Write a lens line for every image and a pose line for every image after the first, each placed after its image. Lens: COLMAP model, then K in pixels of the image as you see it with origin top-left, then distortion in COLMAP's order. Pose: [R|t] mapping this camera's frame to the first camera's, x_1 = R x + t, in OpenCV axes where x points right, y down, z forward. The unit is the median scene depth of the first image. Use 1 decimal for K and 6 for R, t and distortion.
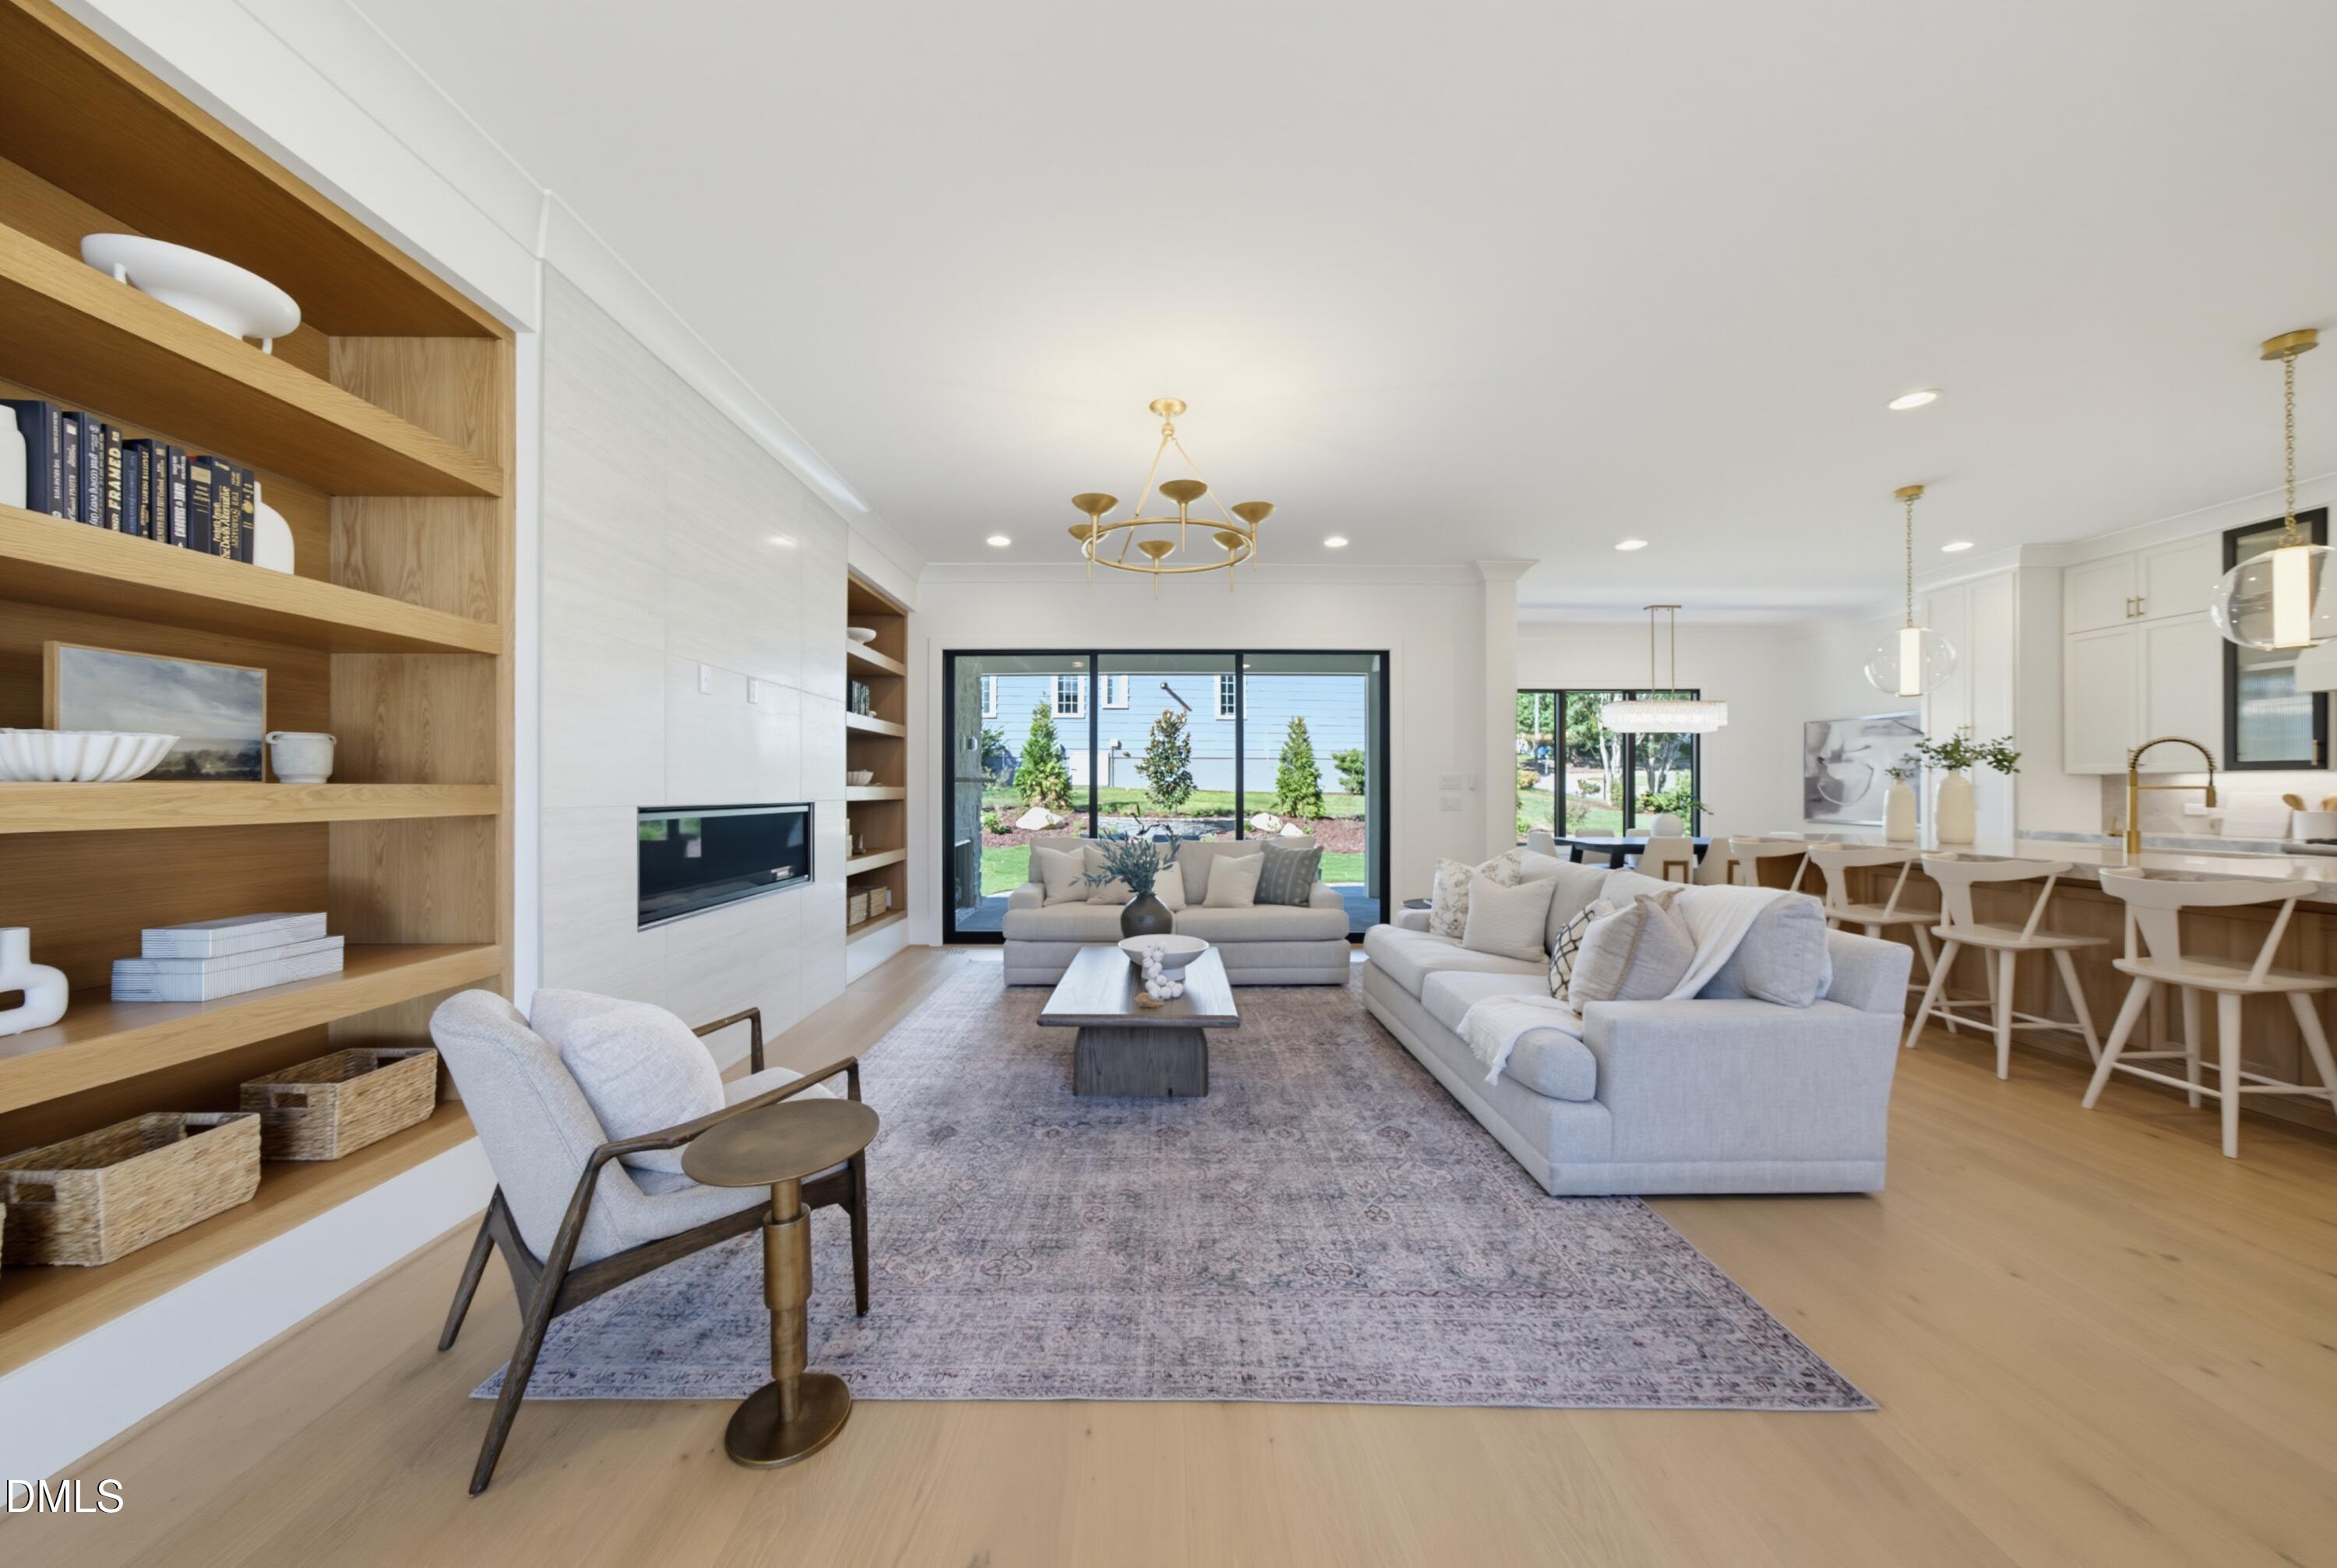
lens RADIAL K [[833.5, 0, 1183.0], [0, 833.5, 785.8], [0, 0, 1]] dist [-0.000426, 0.000074]
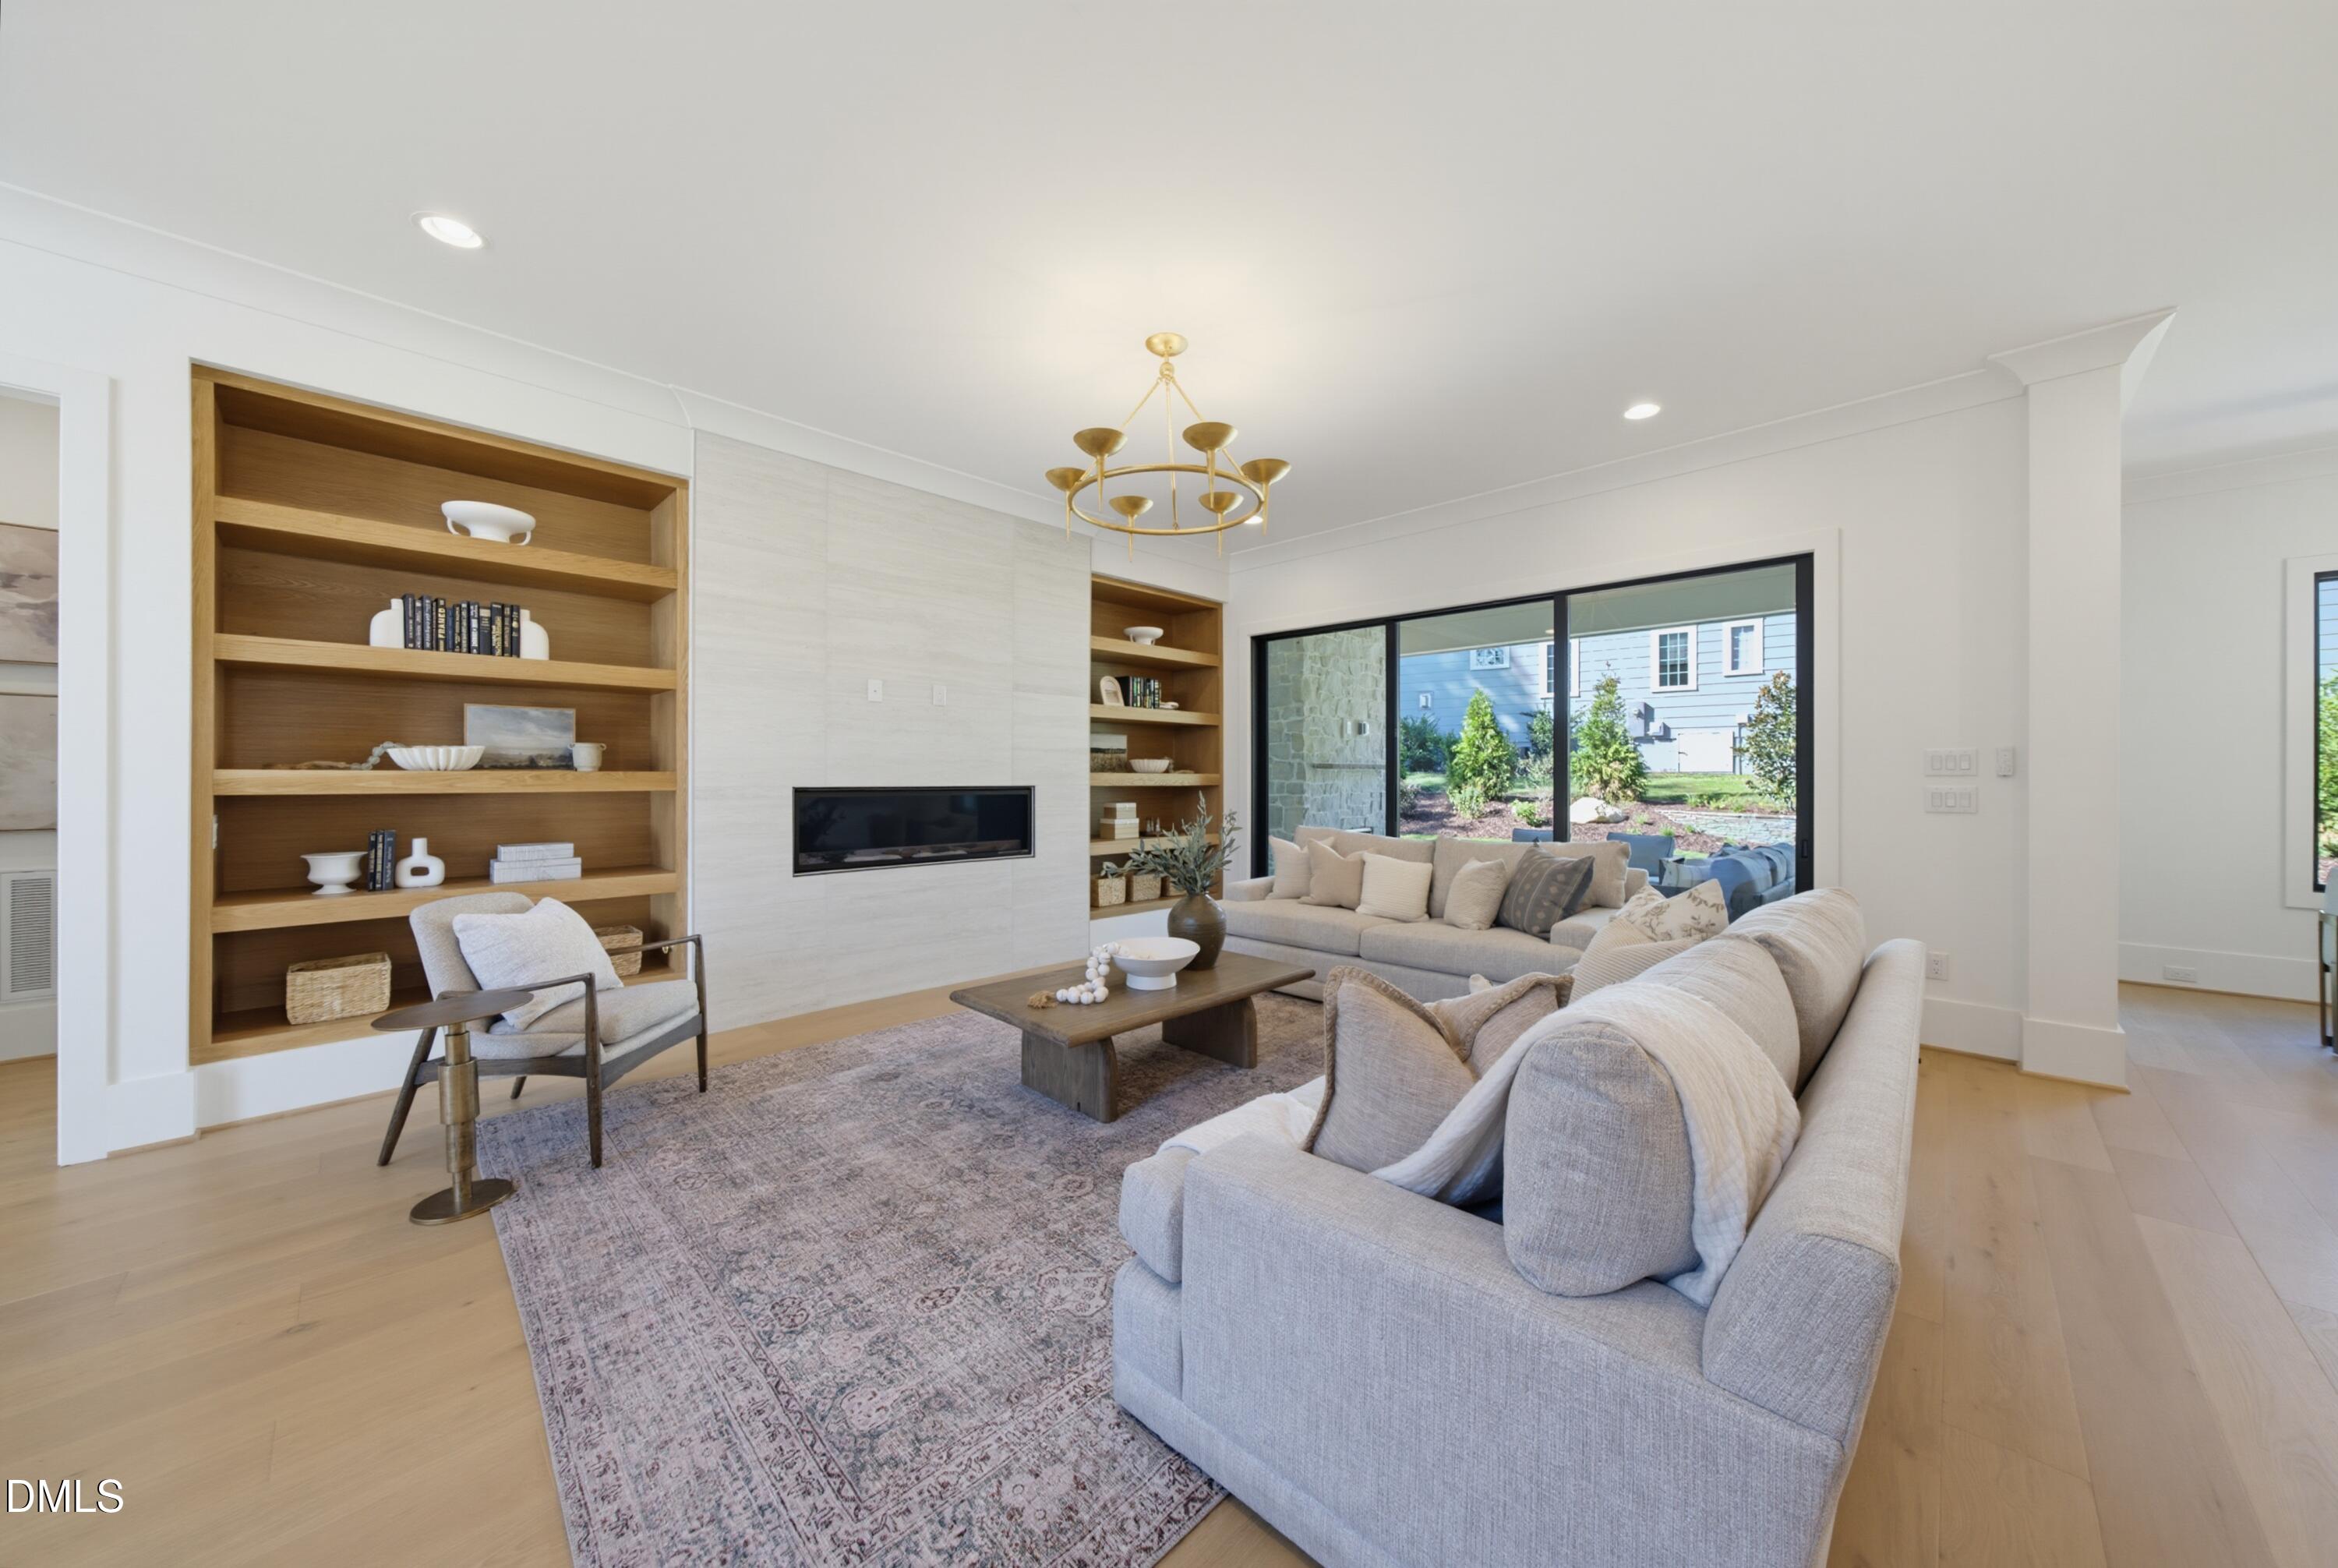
lens RADIAL K [[824.6, 0, 1158.3], [0, 824.6, 775.7], [0, 0, 1]] dist [-0.009997, 0.000154]
pose [[0.690613, 0.000492, -0.723225, 0.616655], [0.001479, 0.999997, 0.002092, 0.002742], [0.723223, -0.002514, 0.690610, 0.388608]]
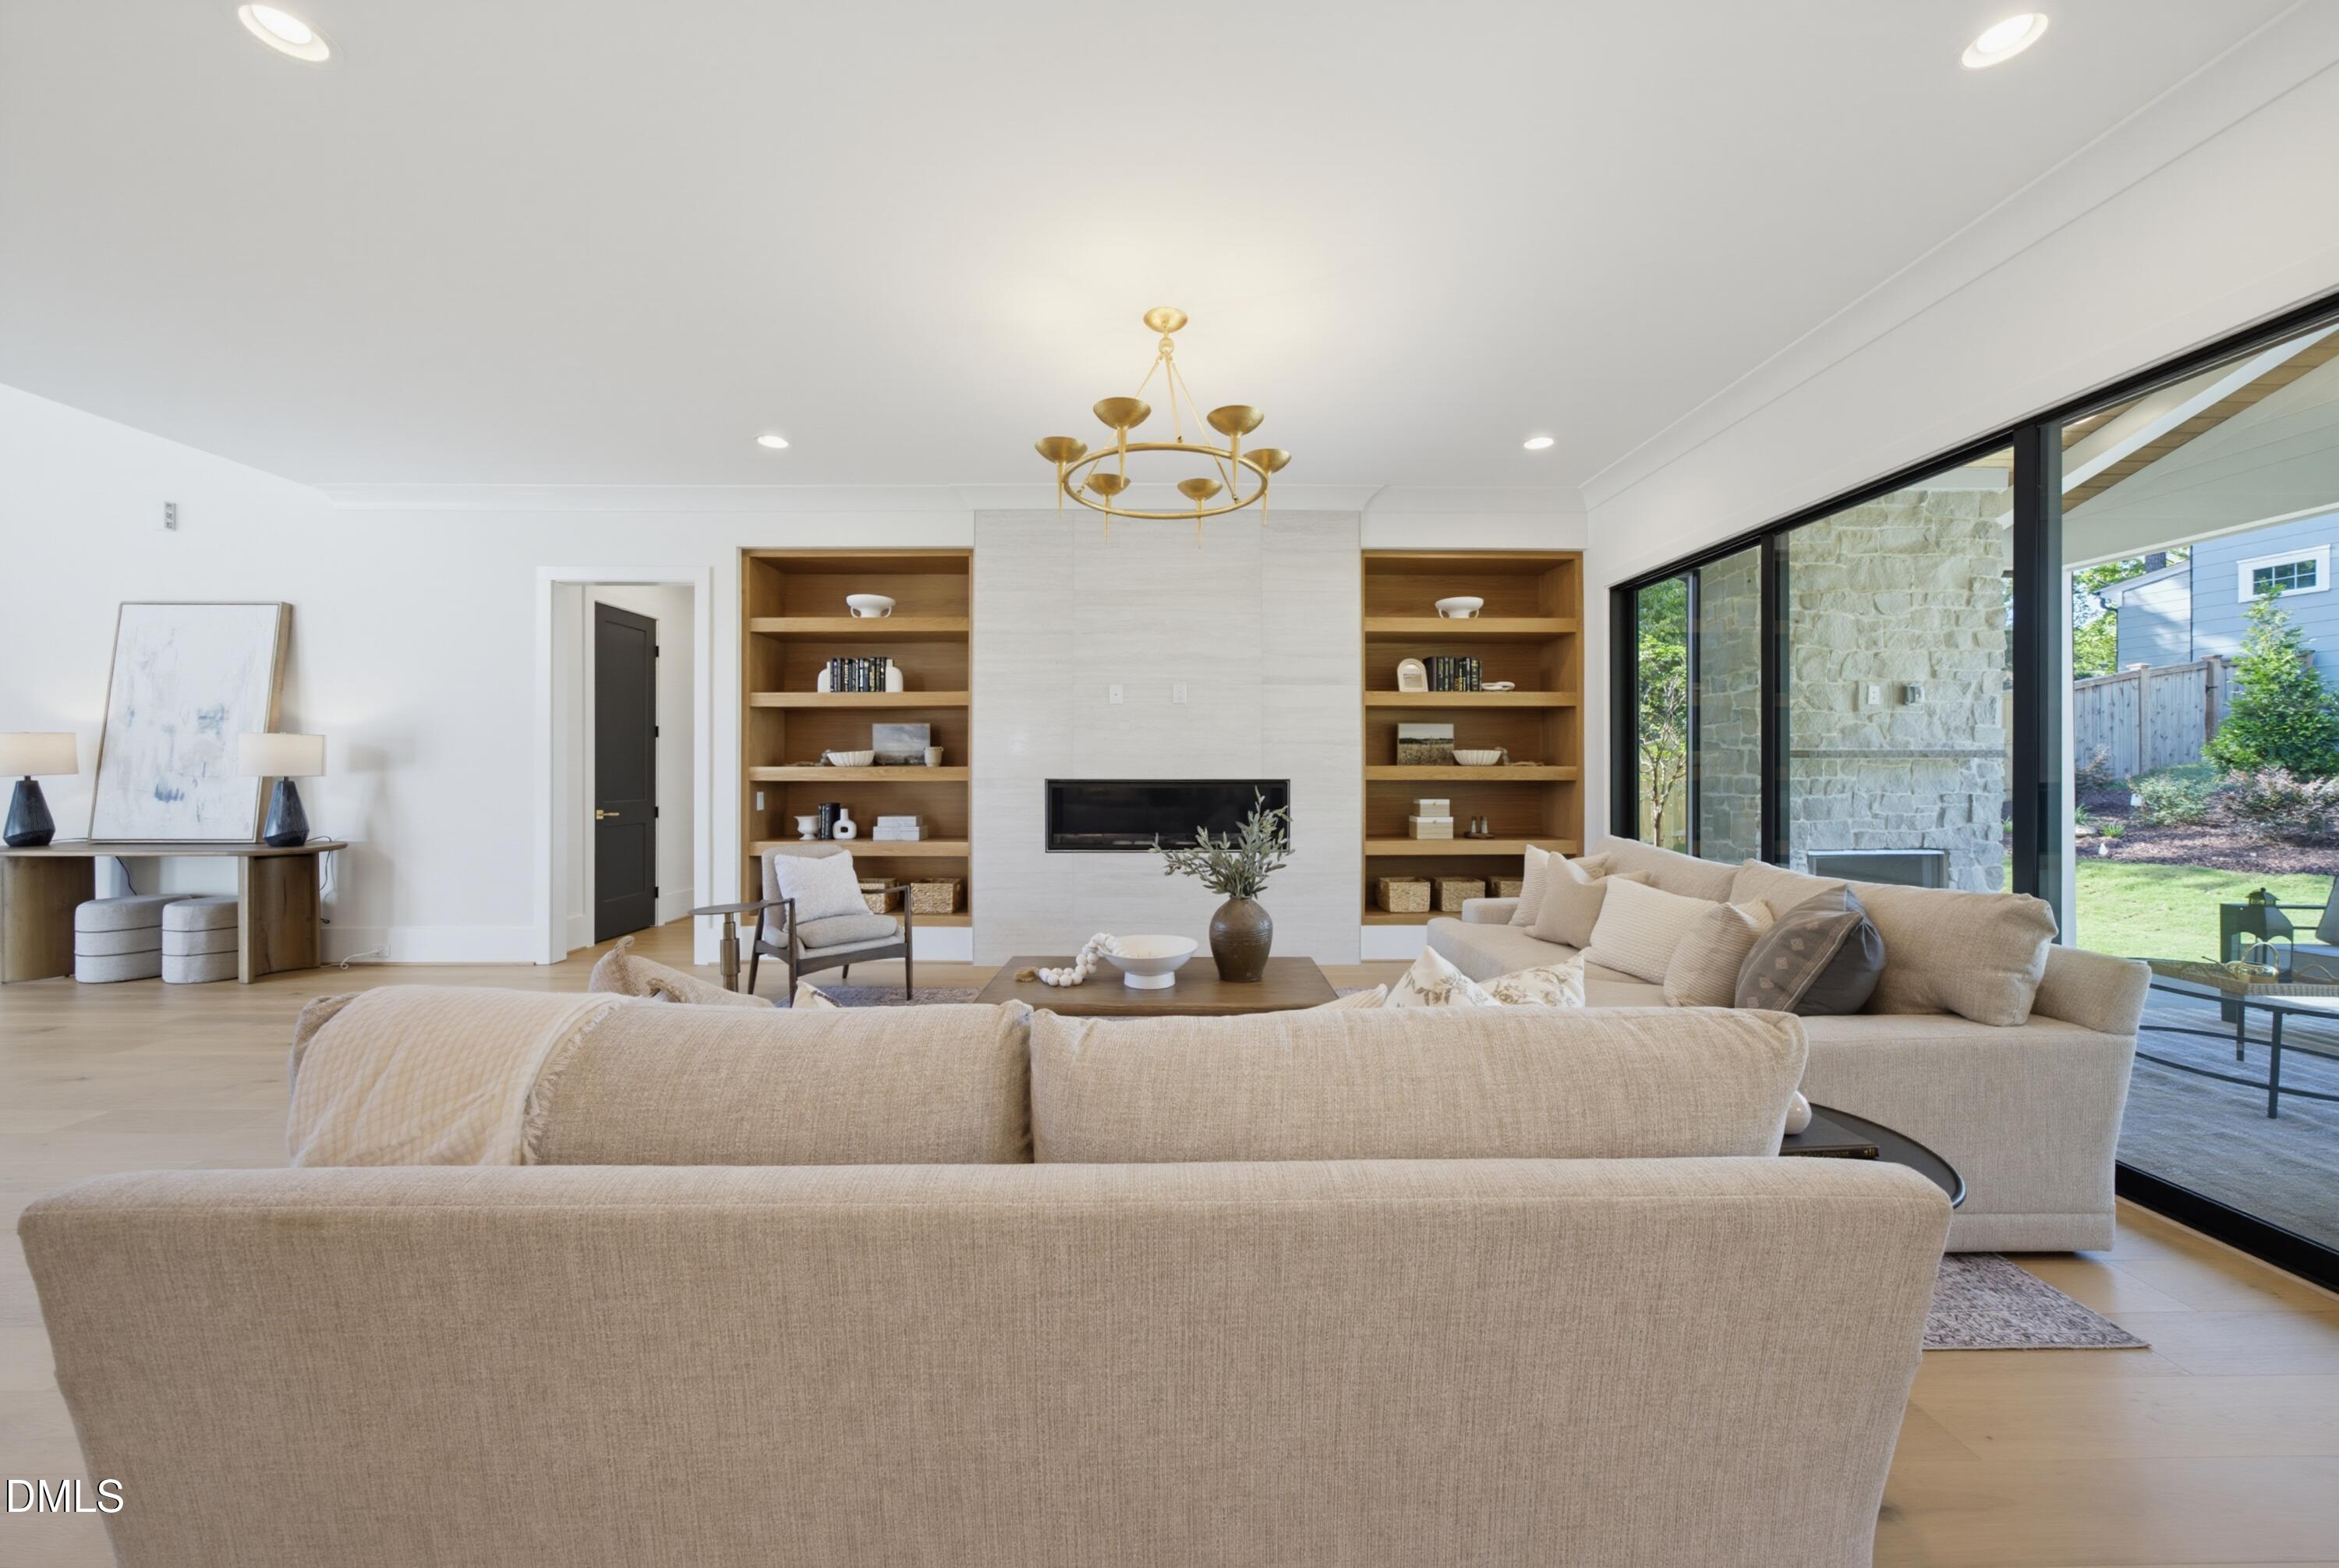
lens RADIAL K [[803.2, 0, 1167.1], [0, 803.2, 770.5], [0, 0, 1]] dist [0.000450, 0.000178]
pose [[-0.025265, 0.001639, -0.999679, 0.811175], [0.004877, 0.999987, 0.001517, 0.004692], [0.999669, -0.004837, -0.025273, 1.029916]]
